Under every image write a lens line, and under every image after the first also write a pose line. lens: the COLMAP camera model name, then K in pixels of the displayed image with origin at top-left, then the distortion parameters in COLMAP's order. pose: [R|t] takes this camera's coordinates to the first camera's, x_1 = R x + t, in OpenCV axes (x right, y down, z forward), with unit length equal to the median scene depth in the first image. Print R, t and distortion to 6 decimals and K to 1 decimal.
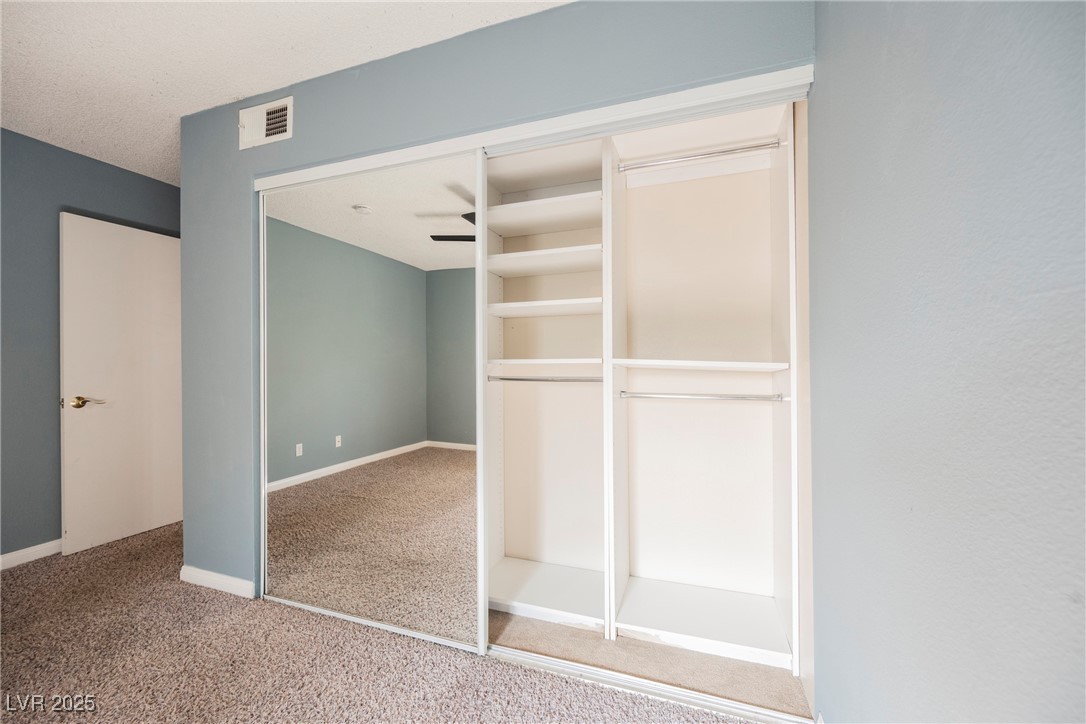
lens RADIAL K [[429.6, 0, 546.2], [0, 429.6, 363.0], [0, 0, 1]] dist [-0.003774, 0.000397]
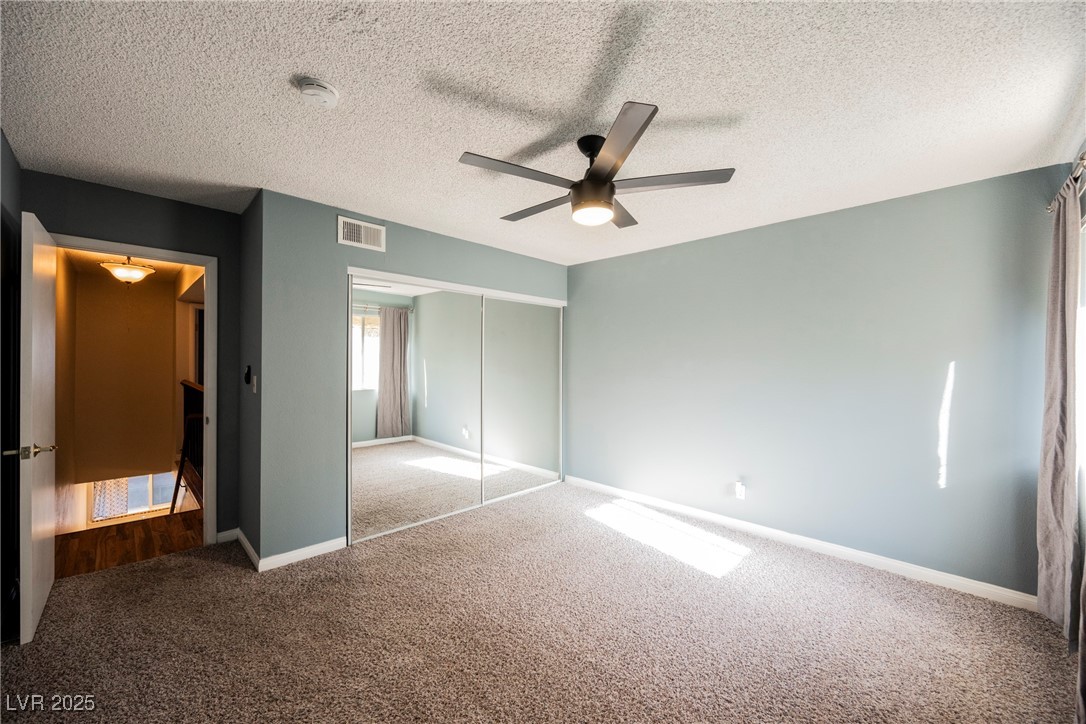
lens RADIAL K [[429.6, 0, 545.6], [0, 429.6, 362.5], [0, 0, 1]] dist [-0.003774, 0.000397]
pose [[0.429256, -0.000977, 0.903182, -1.744244], [-0.006225, 0.999972, 0.004041, -0.103498], [-0.903161, -0.007356, 0.429239, -0.265957]]
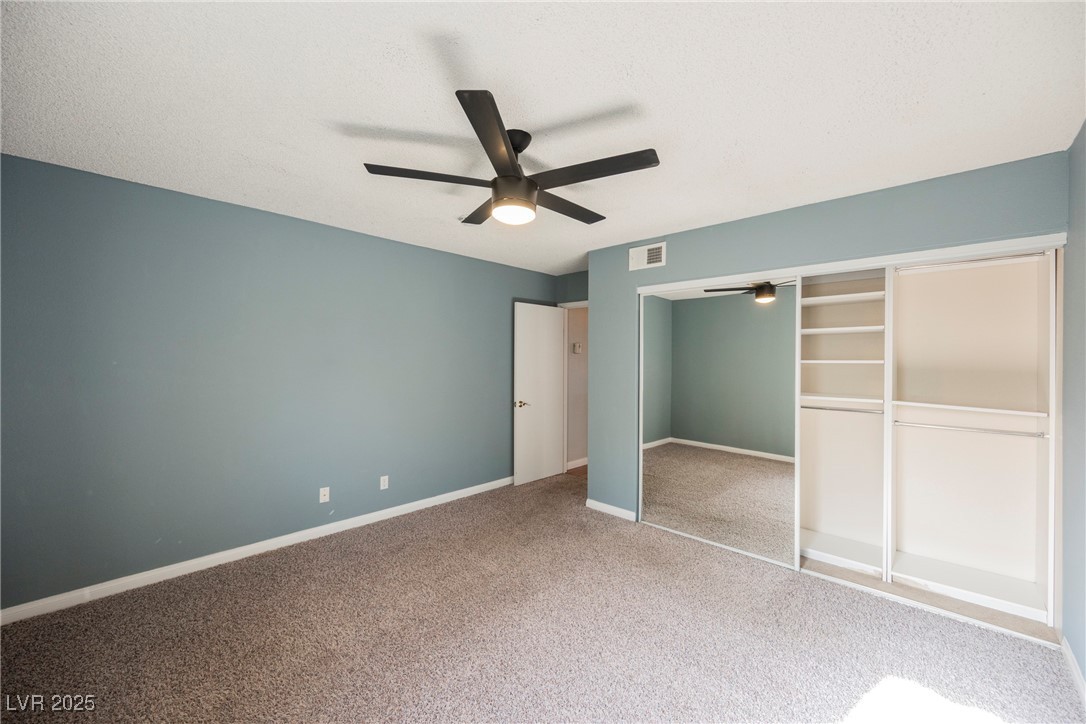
lens RADIAL K [[429.6, 0, 538.2], [0, 429.6, 364.2], [0, 0, 1]] dist [-0.003774, 0.000397]
pose [[0.907870, 0.012018, -0.419079, -0.306677], [-0.005971, 0.999858, 0.015737, -0.135534], [0.419208, -0.011785, 0.907814, -0.795396]]
